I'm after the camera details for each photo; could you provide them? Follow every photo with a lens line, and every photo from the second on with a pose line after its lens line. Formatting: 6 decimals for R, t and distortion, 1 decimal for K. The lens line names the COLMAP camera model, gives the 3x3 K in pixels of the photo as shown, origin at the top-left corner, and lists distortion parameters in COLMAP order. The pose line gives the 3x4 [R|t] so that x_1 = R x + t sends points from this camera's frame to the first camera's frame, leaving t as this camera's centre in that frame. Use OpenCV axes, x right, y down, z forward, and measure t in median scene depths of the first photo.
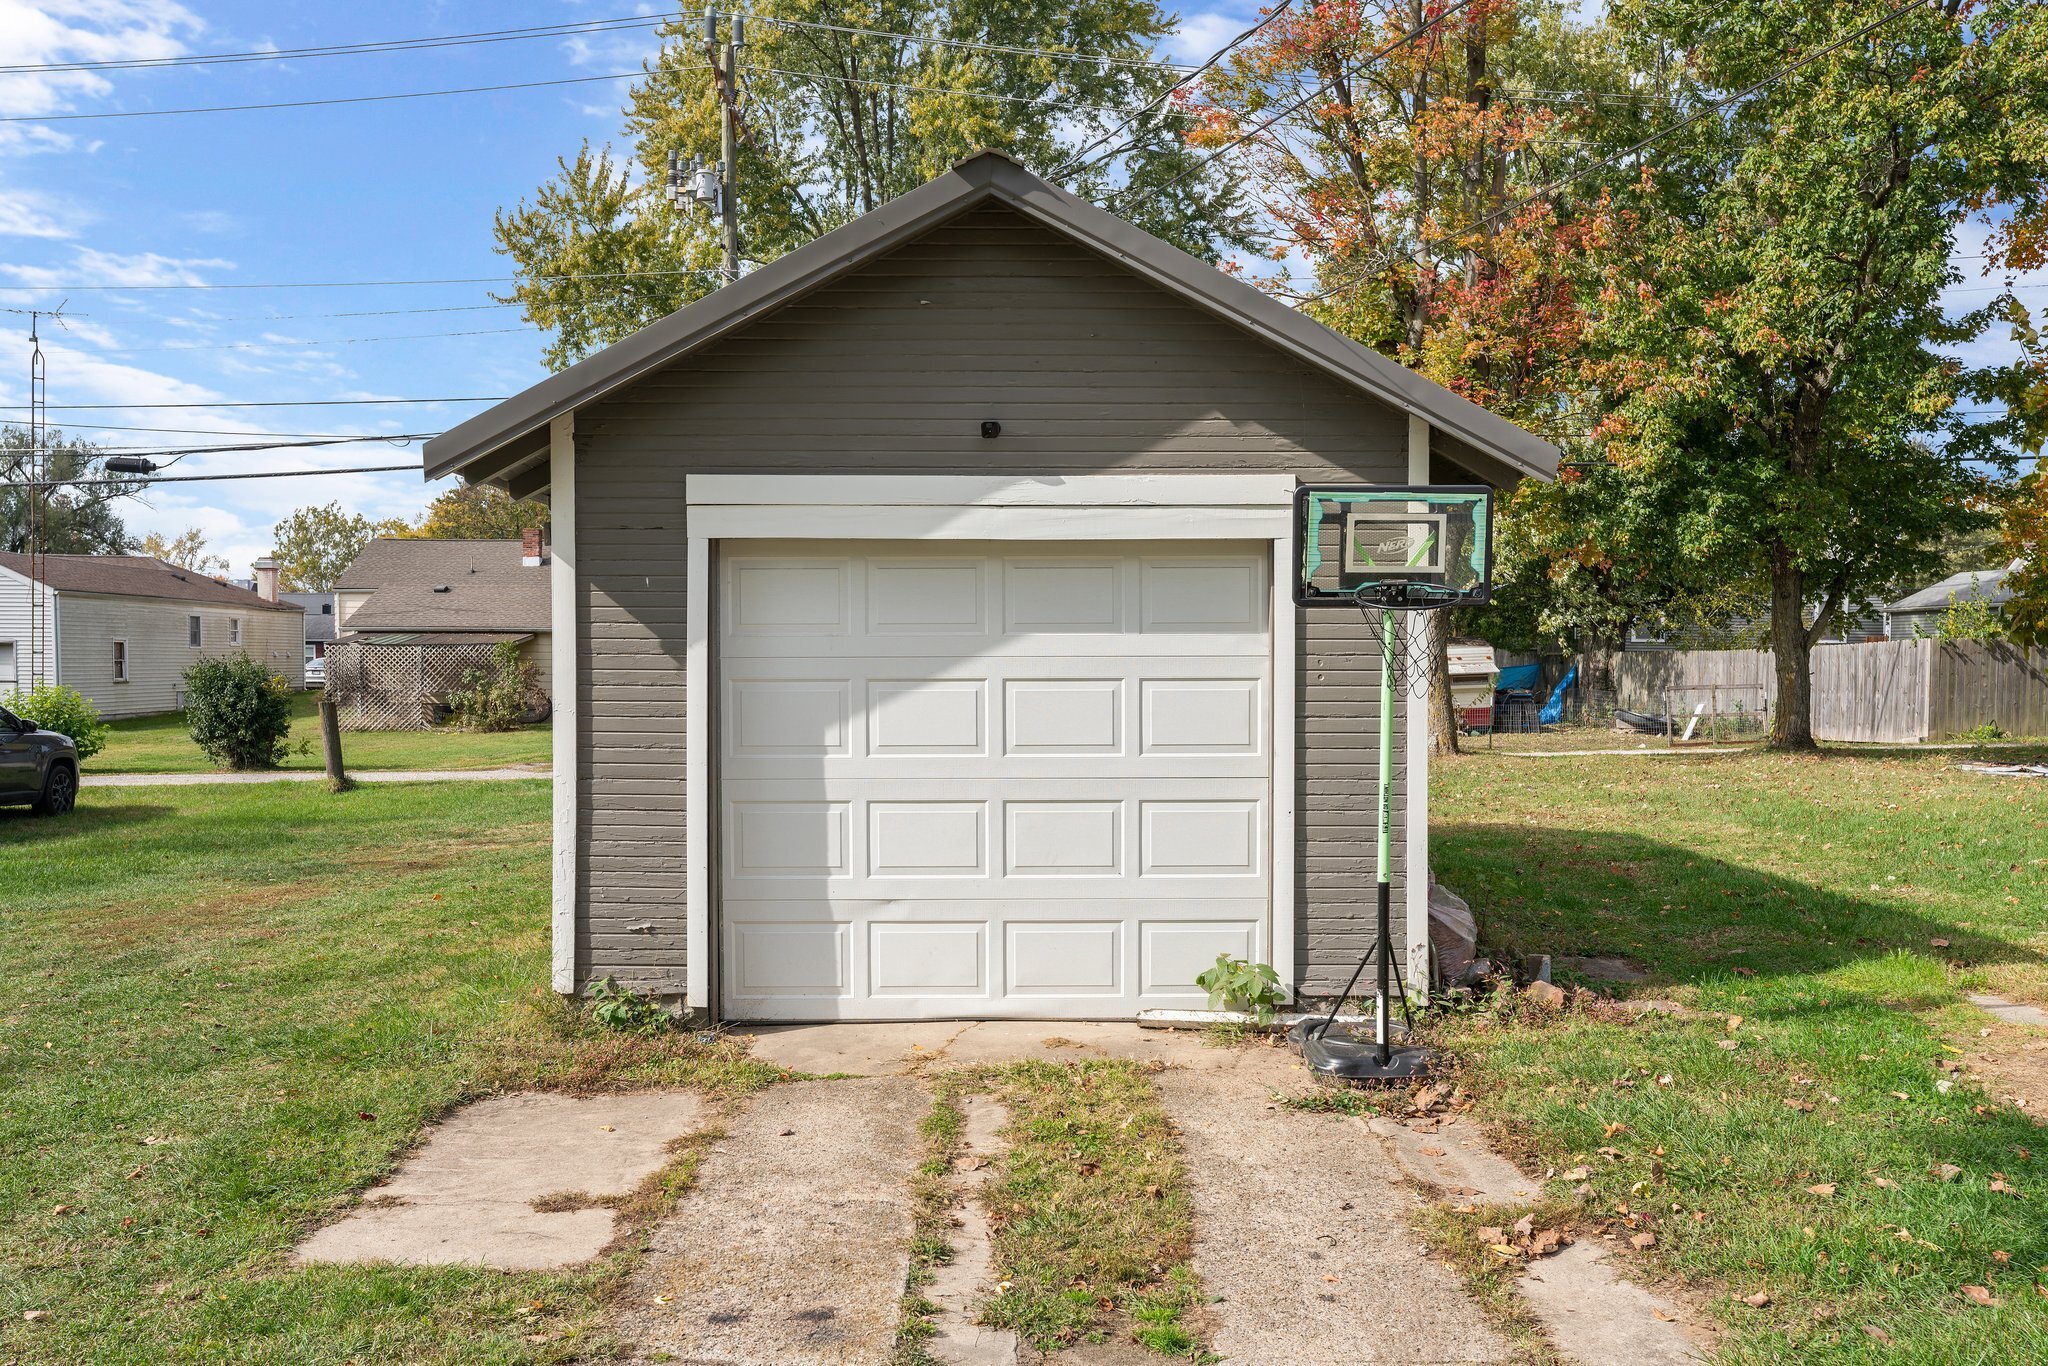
lens RADIAL K [[1698.7, 0, 1024.0], [0, 1698.7, 683.0], [0, 0, 1]] dist [0.007807, 0.004240]
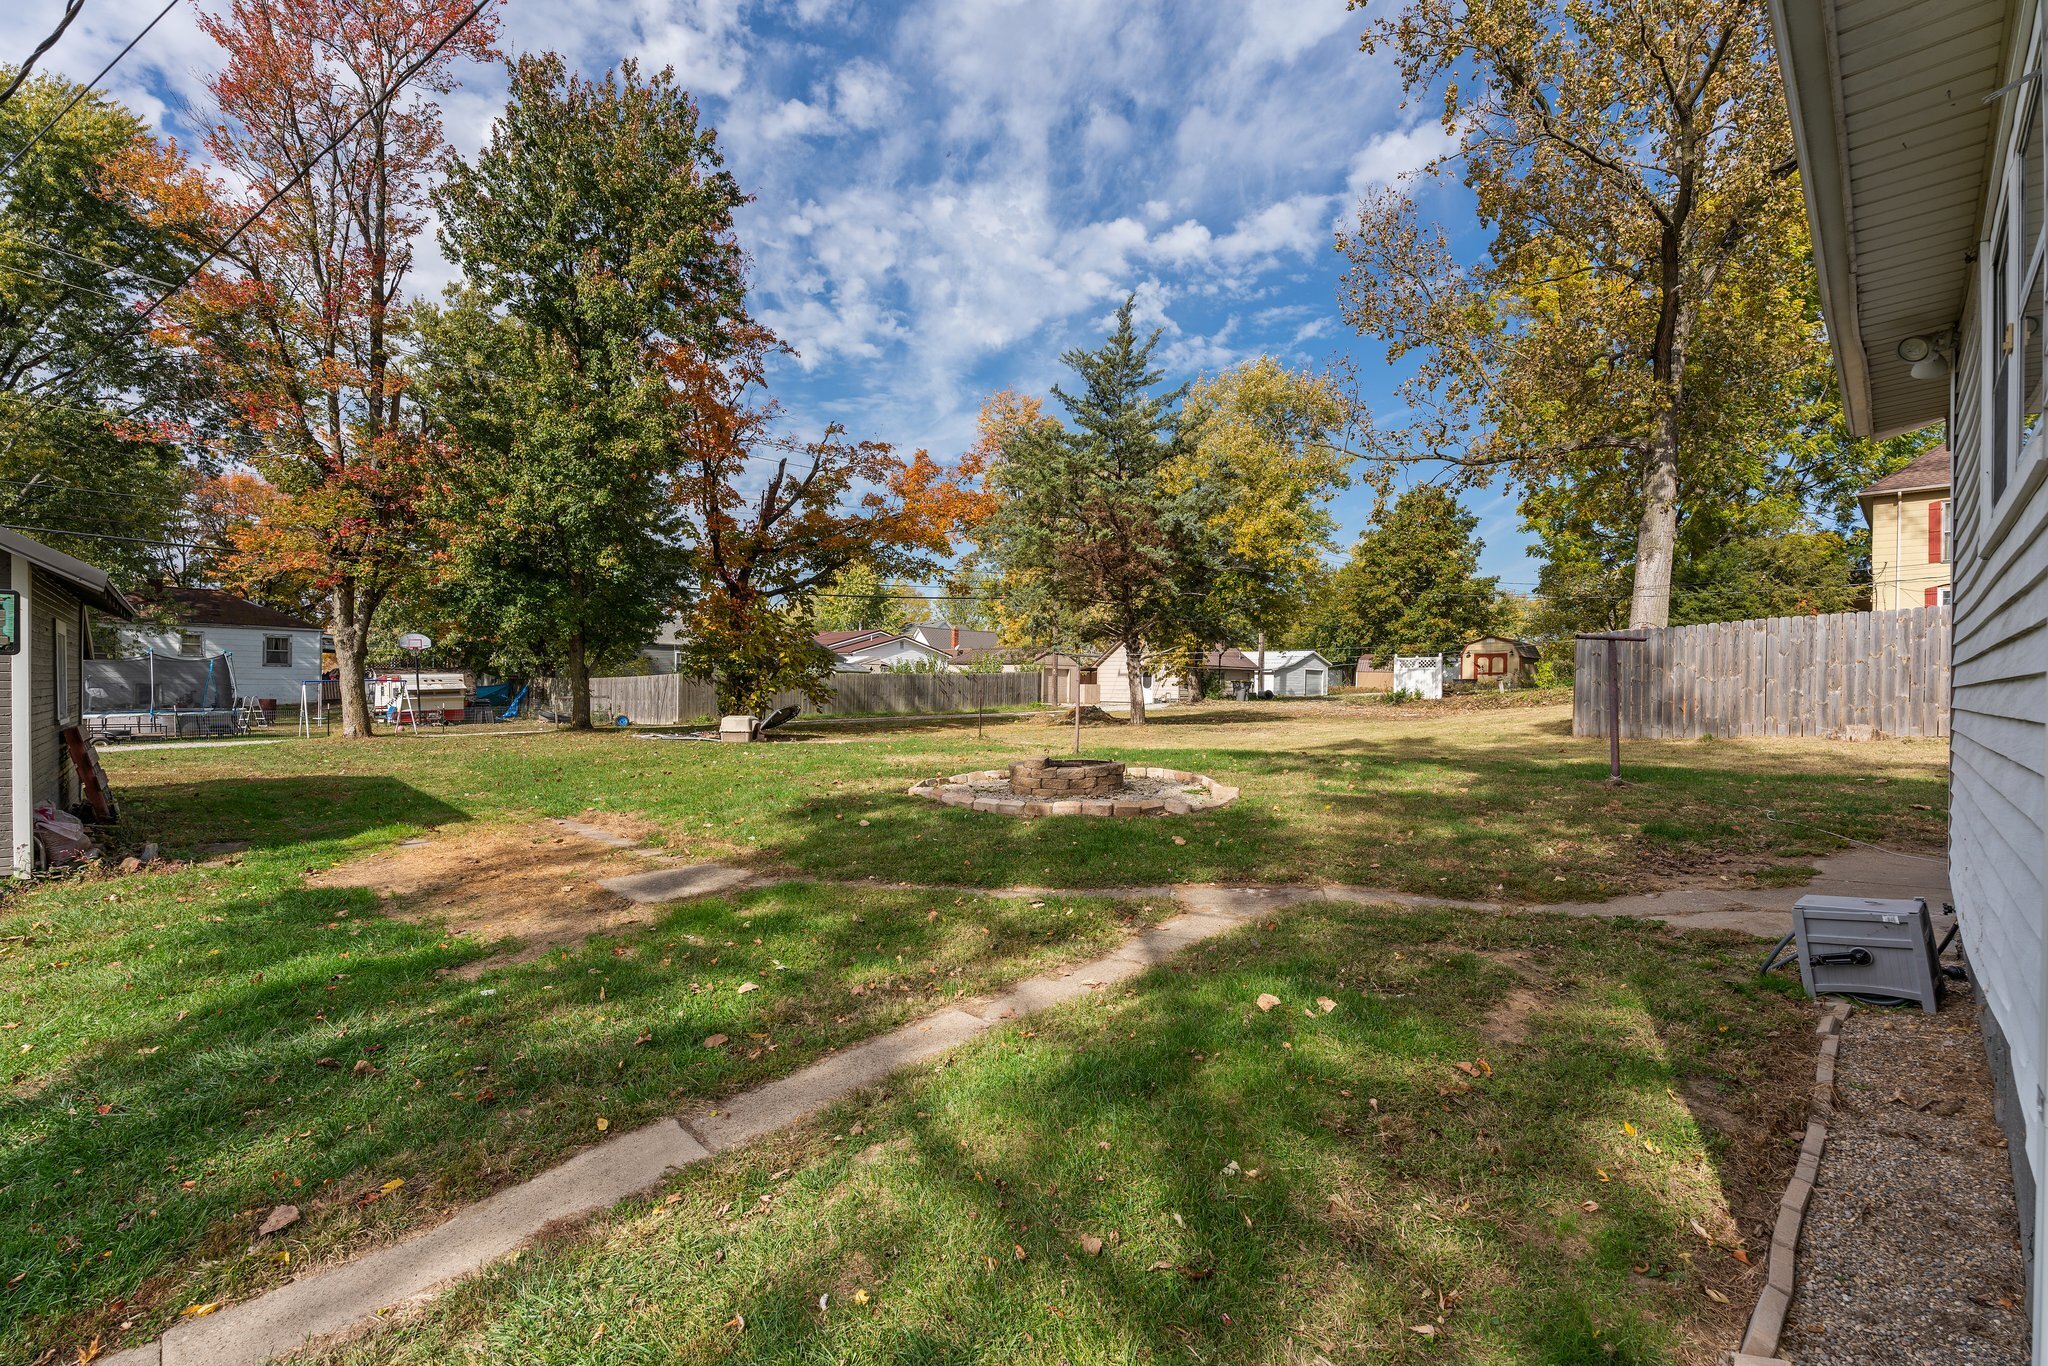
lens RADIAL K [[898.3, 0, 1024.0], [0, 898.3, 683.0], [0, 0, 1]] dist [-0.017314, -0.000804]
pose [[0.701424, 0.011057, 0.712659, 0.087497], [-0.001399, 0.999899, -0.014137, -0.001015], [-0.712743, 0.008919, 0.701368, -0.109159]]
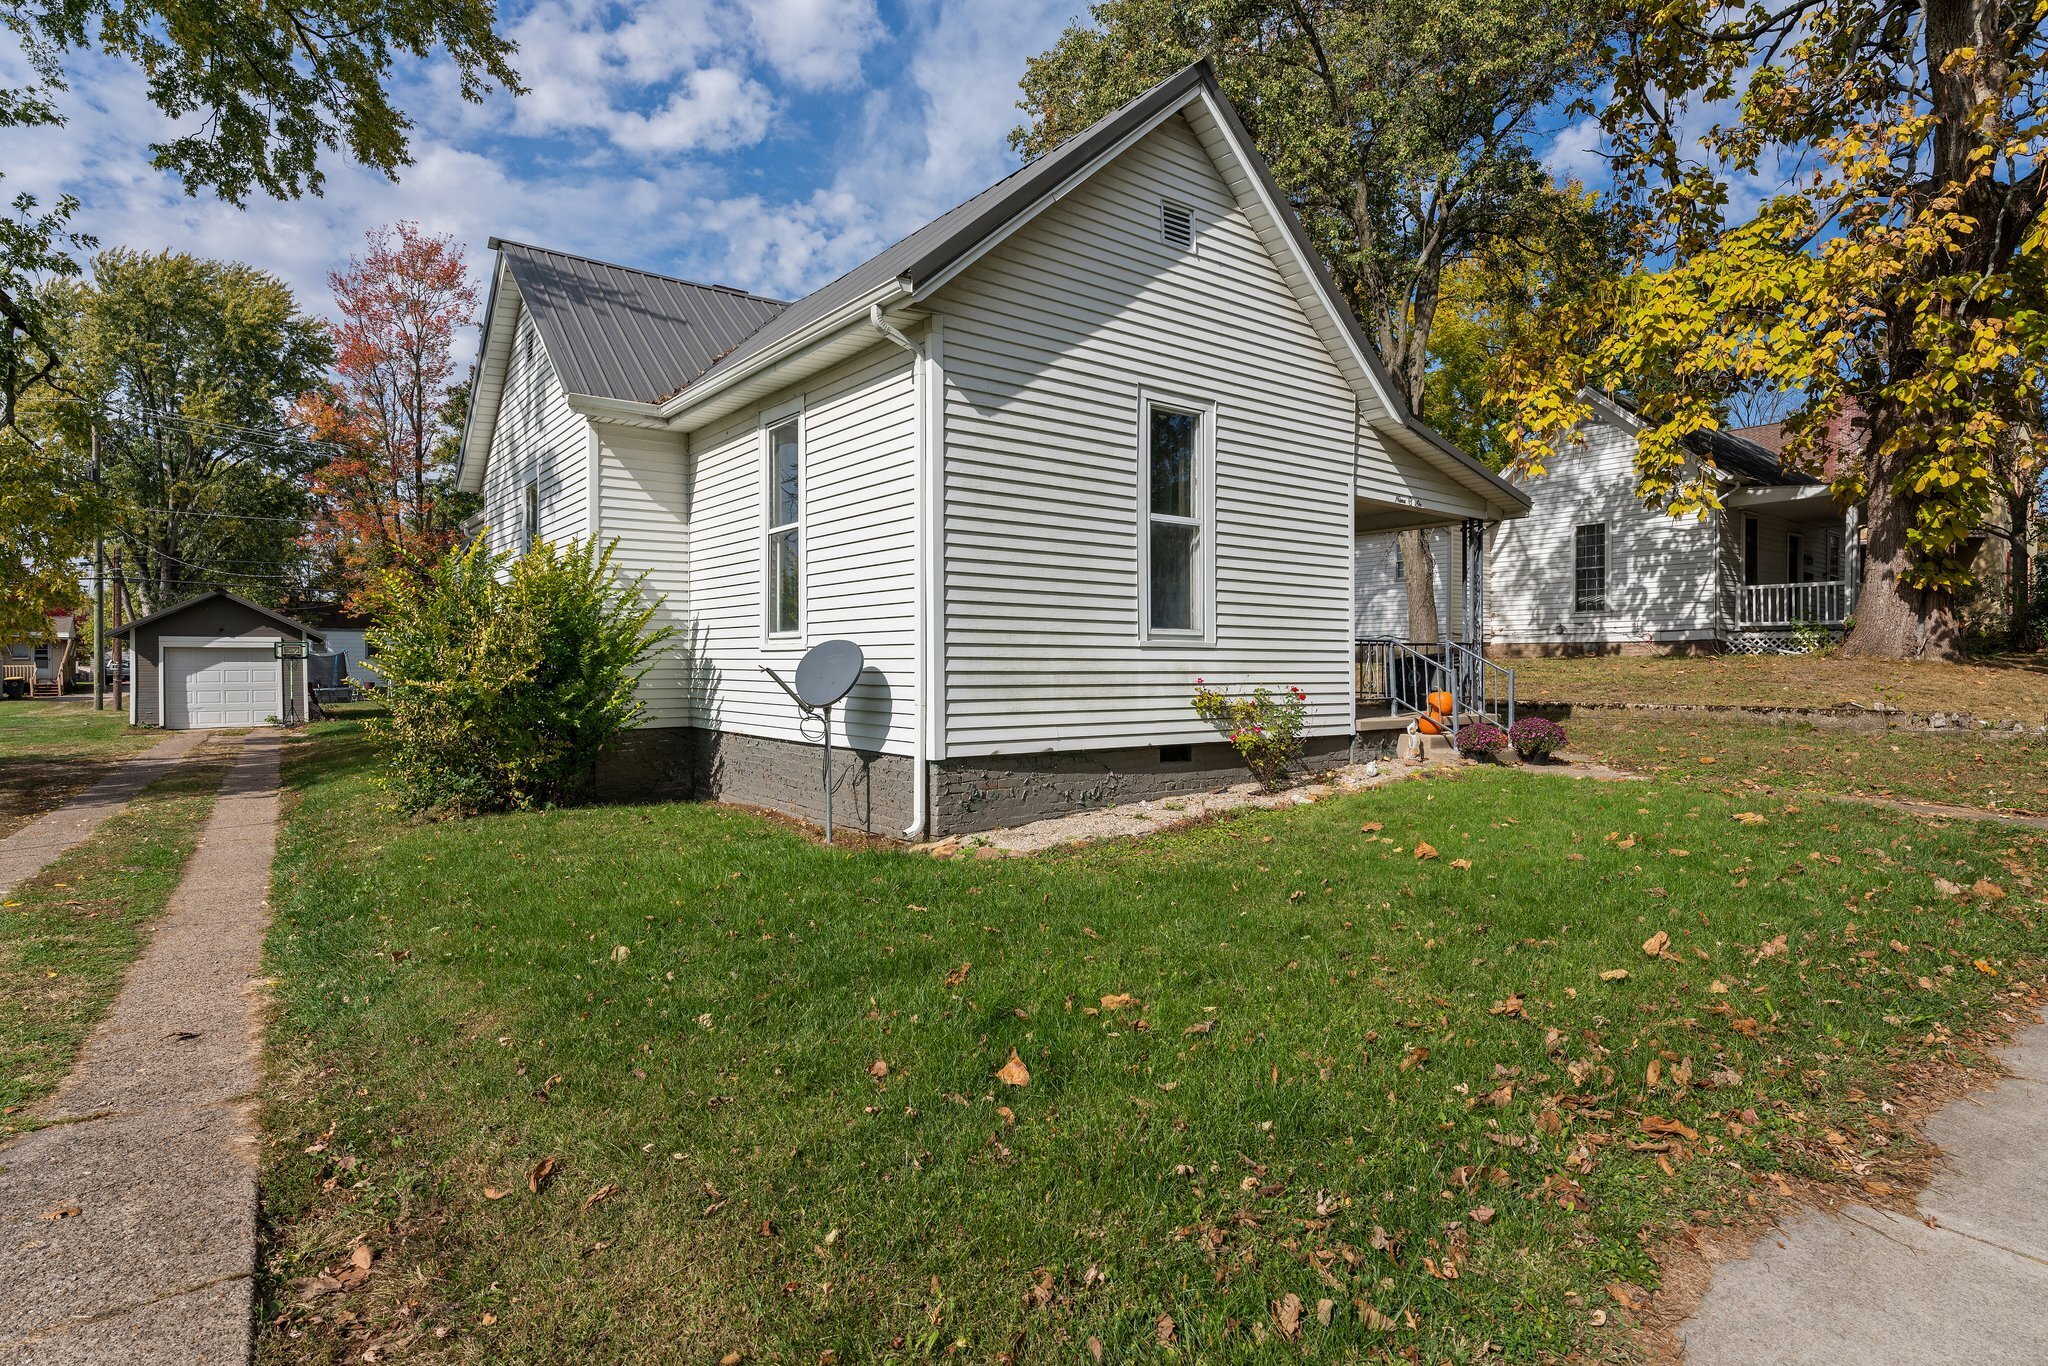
lens RADIAL K [[1062.2, 0, 1024.0], [0, 1062.2, 683.0], [0, 0, 1]] dist [-0.044889, 0.001346]
pose [[0.794480, -0.007062, 0.607249, 0.004759], [0.004734, 0.999974, 0.005436, 0.009089], [-0.607272, -0.001444, 0.794493, -0.963969]]
